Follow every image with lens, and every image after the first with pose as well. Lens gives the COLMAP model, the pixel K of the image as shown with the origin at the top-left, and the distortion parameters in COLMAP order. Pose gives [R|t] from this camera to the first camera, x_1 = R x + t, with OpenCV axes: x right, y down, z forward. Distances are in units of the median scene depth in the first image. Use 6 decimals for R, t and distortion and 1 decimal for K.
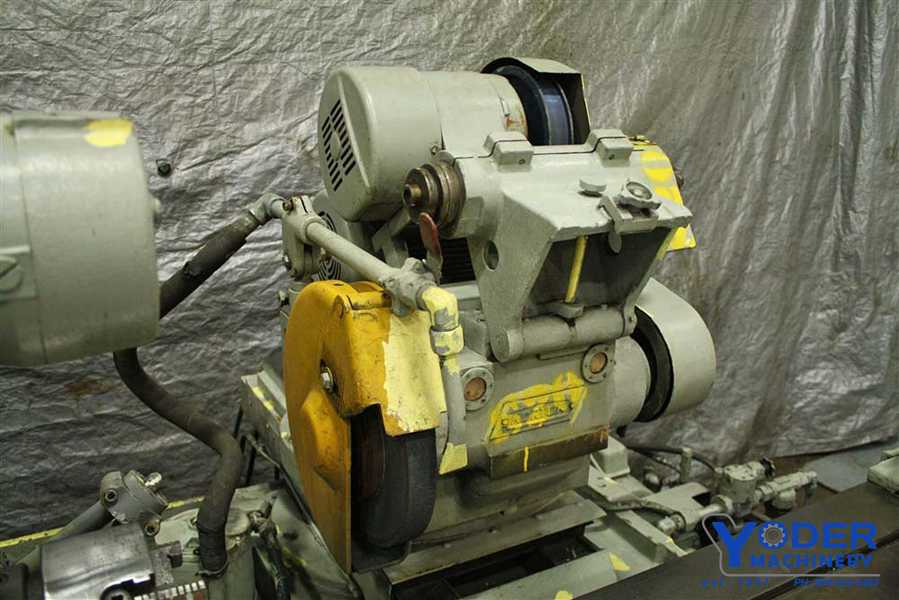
lens RADIAL K [[781.7, 0, 435.7], [0, 781.7, 302.1], [0, 0, 1]] dist [-0.152696, 0.122573]
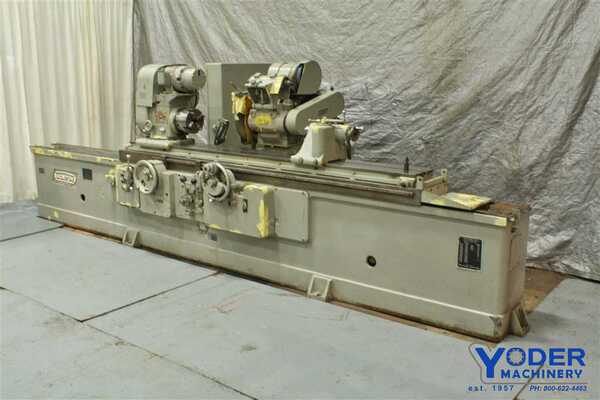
lens RADIAL K [[630.7, 0, 300.0], [0, 630.7, 200.0], [0, 0, 1]] dist [-0.120354, 0.008031]
pose [[0.399733, 0.182774, -0.898224, 1.625143], [-0.249968, 0.964514, 0.085021, 0.085512], [0.881890, 0.190541, 0.431236, -0.234900]]
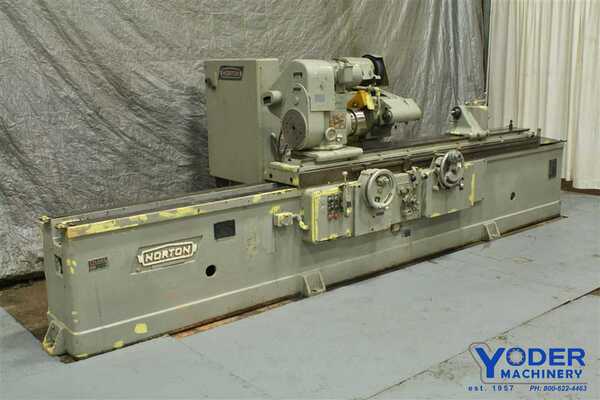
lens RADIAL K [[695.3, 0, 300.0], [0, 695.3, 200.0], [0, 0, 1]] dist [-0.136730, 0.228777]
pose [[0.980547, -0.067473, 0.184326, -0.536177], [0.081052, 0.994445, -0.067150, 0.390571], [-0.178771, 0.080784, 0.980569, -1.426653]]
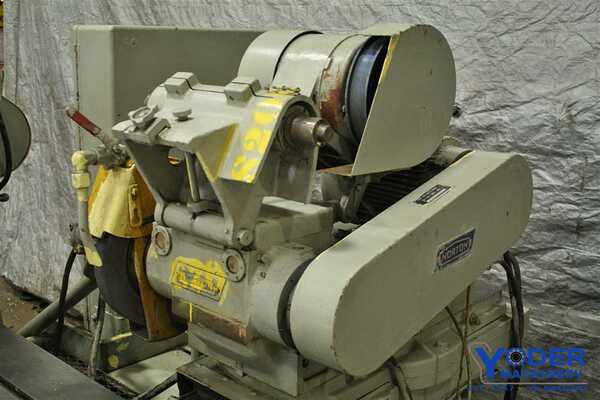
lens RADIAL K [[719.8, 0, 300.0], [0, 719.8, 200.0], [0, 0, 1]] dist [-0.079748, 0.013430]
pose [[0.322223, 0.214300, -0.922089, 0.467481], [-0.286849, 0.950351, 0.120629, -0.068868], [0.902159, 0.225631, 0.367696, 0.240670]]
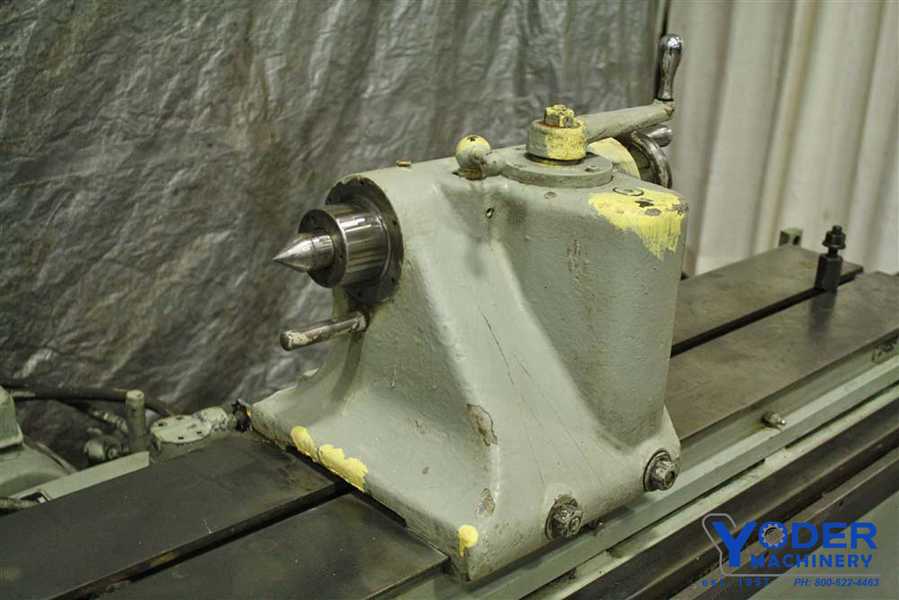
lens RADIAL K [[1182.4, 0, 449.5], [0, 1182.4, 300.0], [0, 0, 1]] dist [-0.077817, 0.003016]
pose [[0.958532, -0.056330, 0.279363, 0.212946], [0.029819, 0.994714, 0.098259, 0.032357], [-0.283422, -0.085854, 0.955145, 0.085286]]
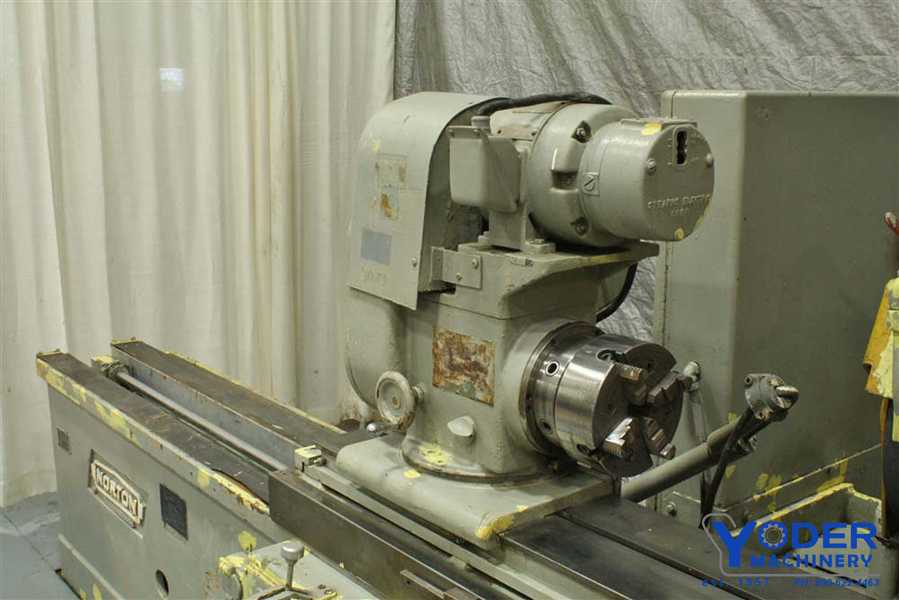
lens RADIAL K [[1041.8, 0, 449.5], [0, 1041.8, 300.0], [0, 0, 1]] dist [-0.136730, 0.228777]
pose [[0.170907, 0.187272, -0.967326, 0.399952], [-0.274213, 0.952024, 0.135861, -0.001575], [0.946360, 0.242034, 0.214060, -0.003093]]
